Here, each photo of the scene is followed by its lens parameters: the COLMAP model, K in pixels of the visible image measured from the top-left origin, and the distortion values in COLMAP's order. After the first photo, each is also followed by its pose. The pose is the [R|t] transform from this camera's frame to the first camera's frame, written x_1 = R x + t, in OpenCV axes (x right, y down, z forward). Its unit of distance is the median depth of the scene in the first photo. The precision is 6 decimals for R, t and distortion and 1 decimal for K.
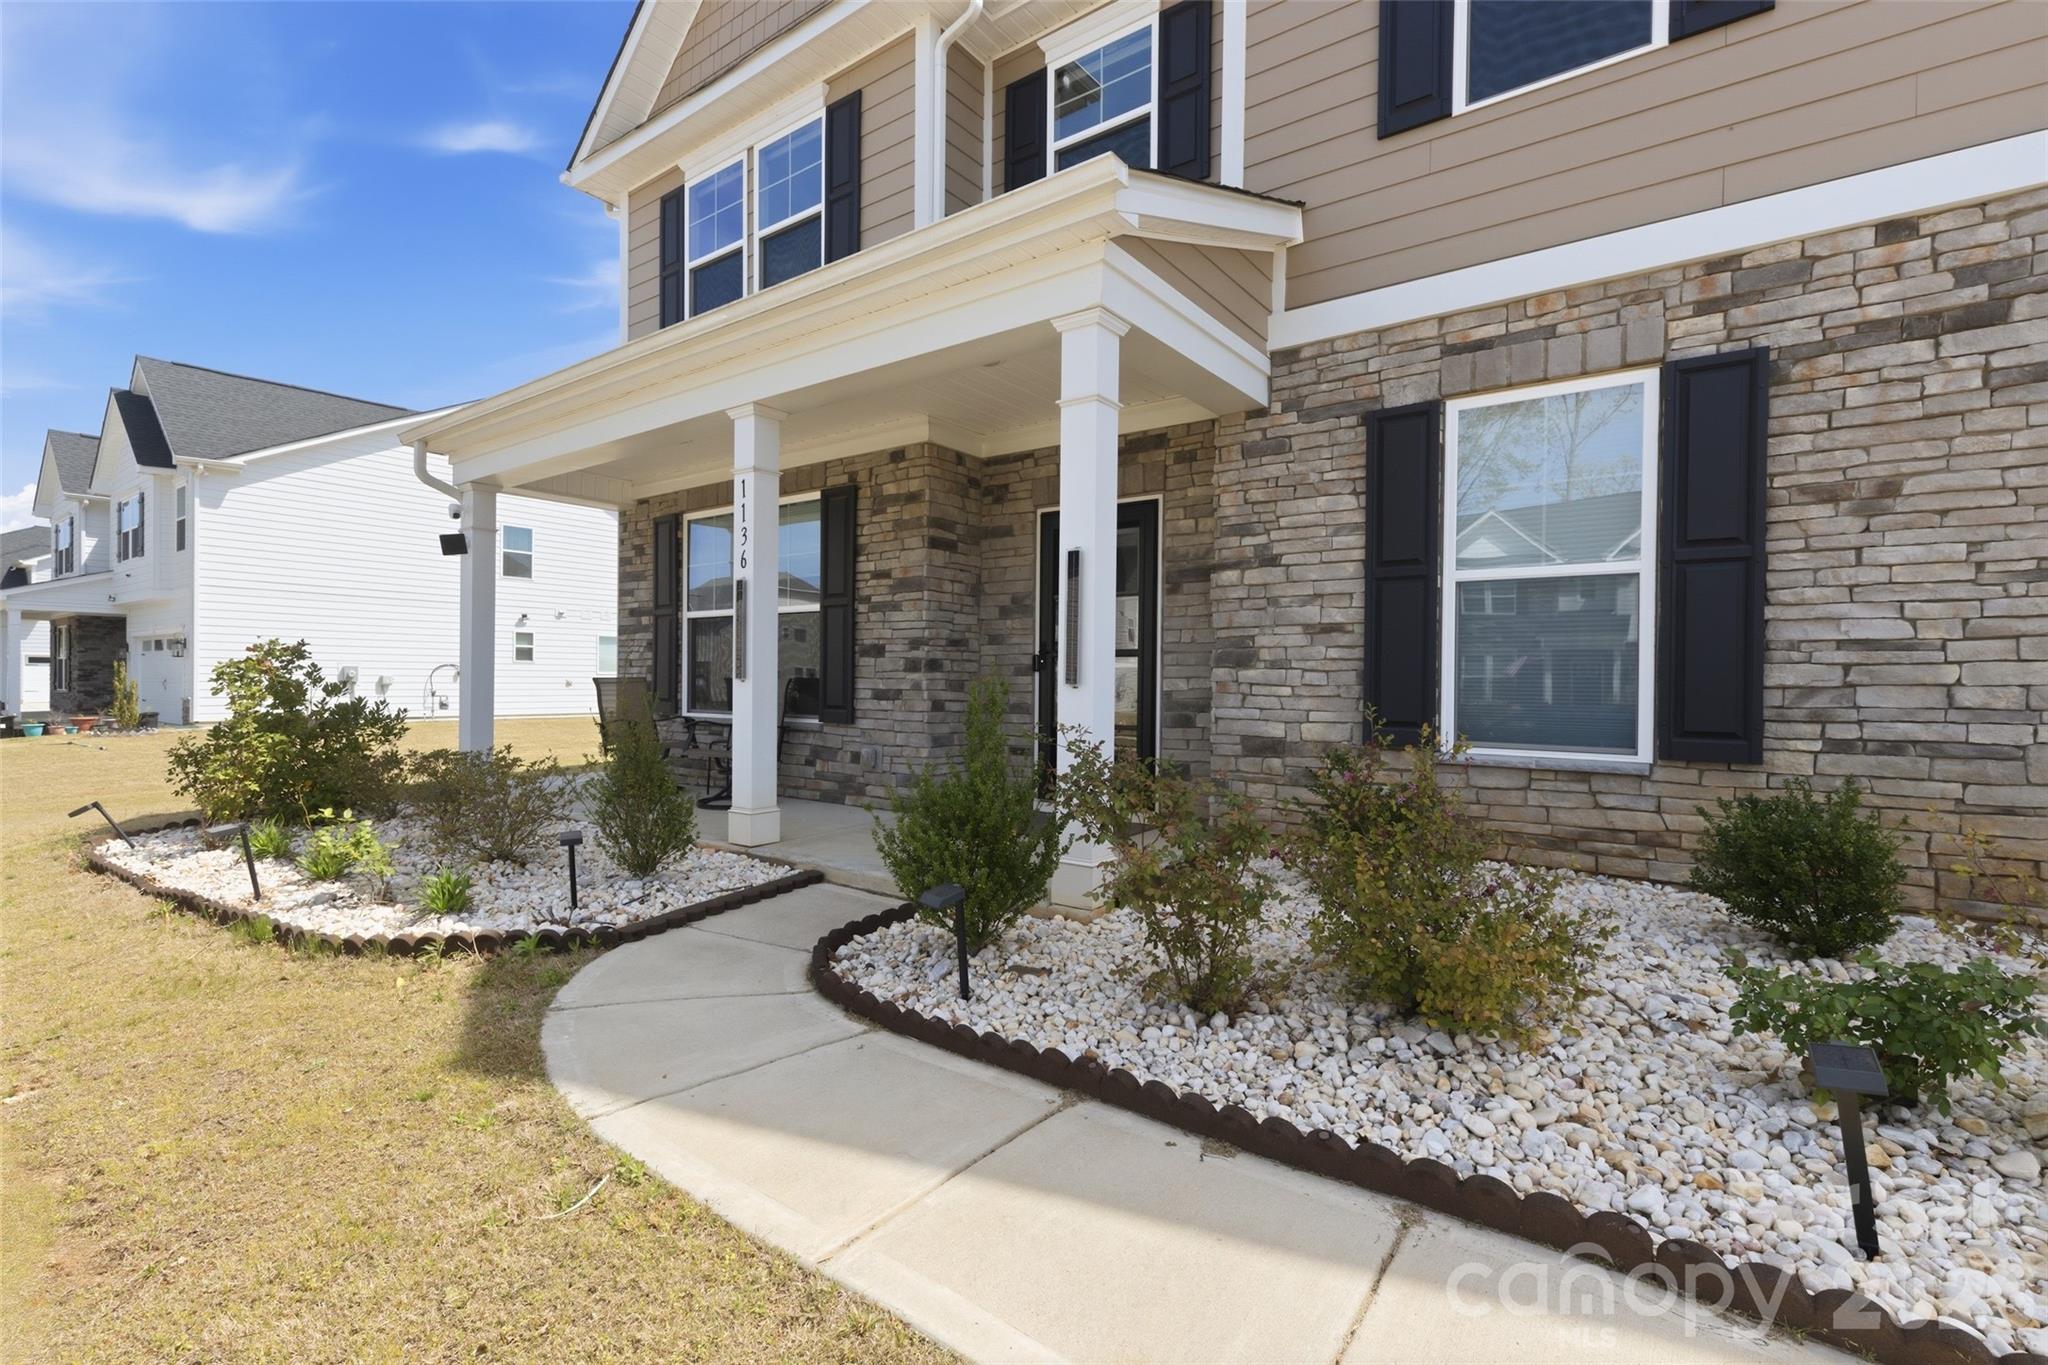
lens RADIAL K [[913.3, 0, 1020.8], [0, 913.3, 684.7], [0, 0, 1]] dist [0.004875, 0.000860]
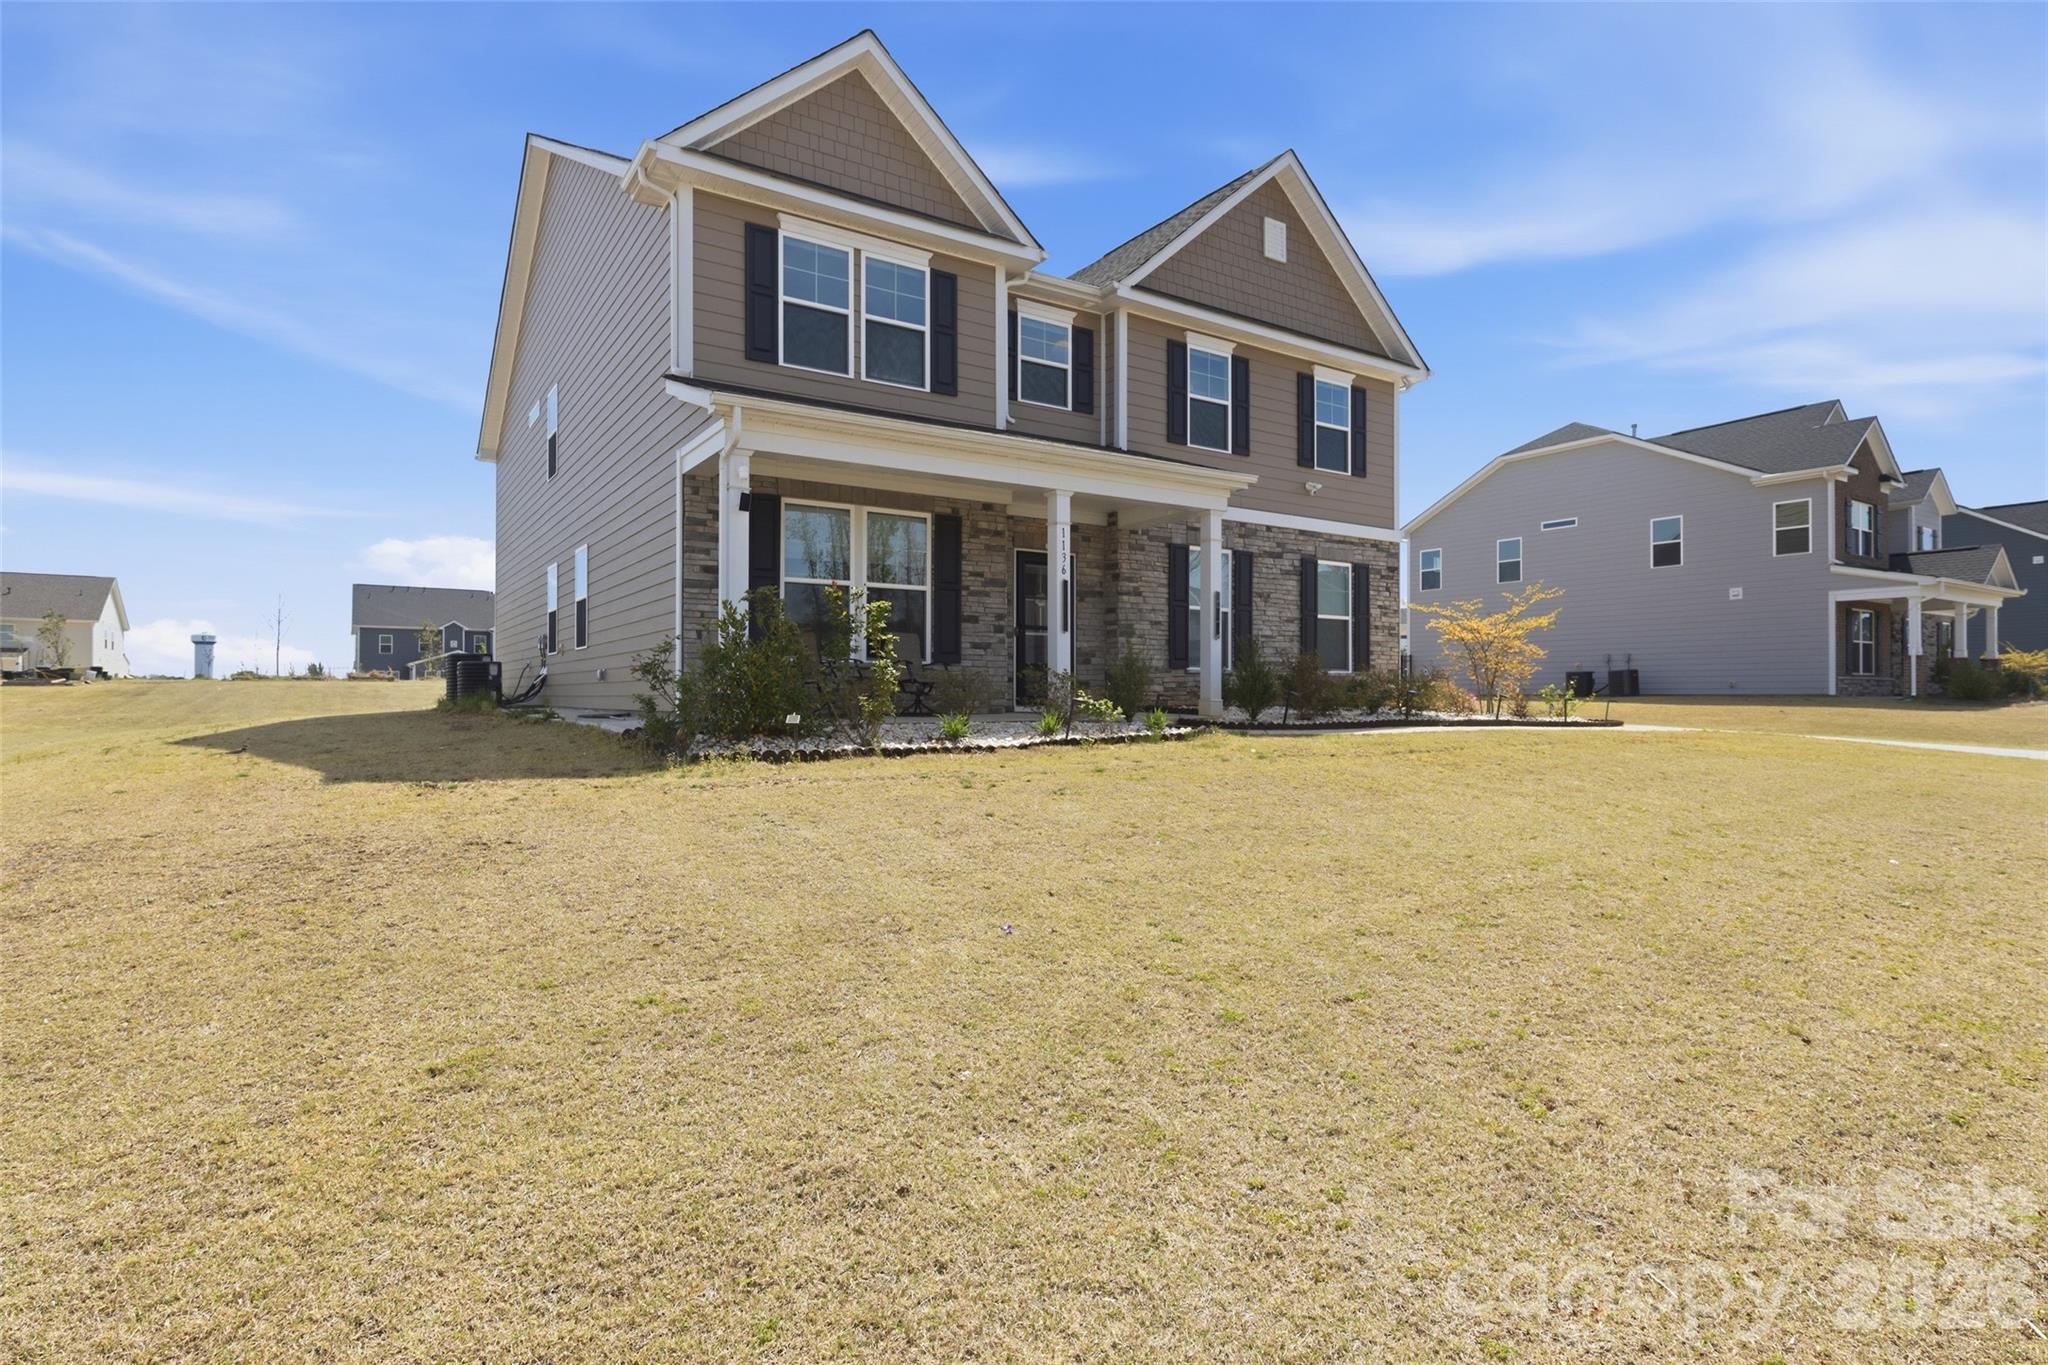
lens RADIAL K [[1034.2, 0, 1020.3], [0, 1034.2, 683.7], [0, 0, 1]] dist [0.004443, 0.000544]
pose [[0.345353, 0.002242, 0.938470, -1.887013], [0.010211, 0.999929, -0.006147, 0.092013], [-0.938417, 0.011706, 0.345305, 0.266960]]
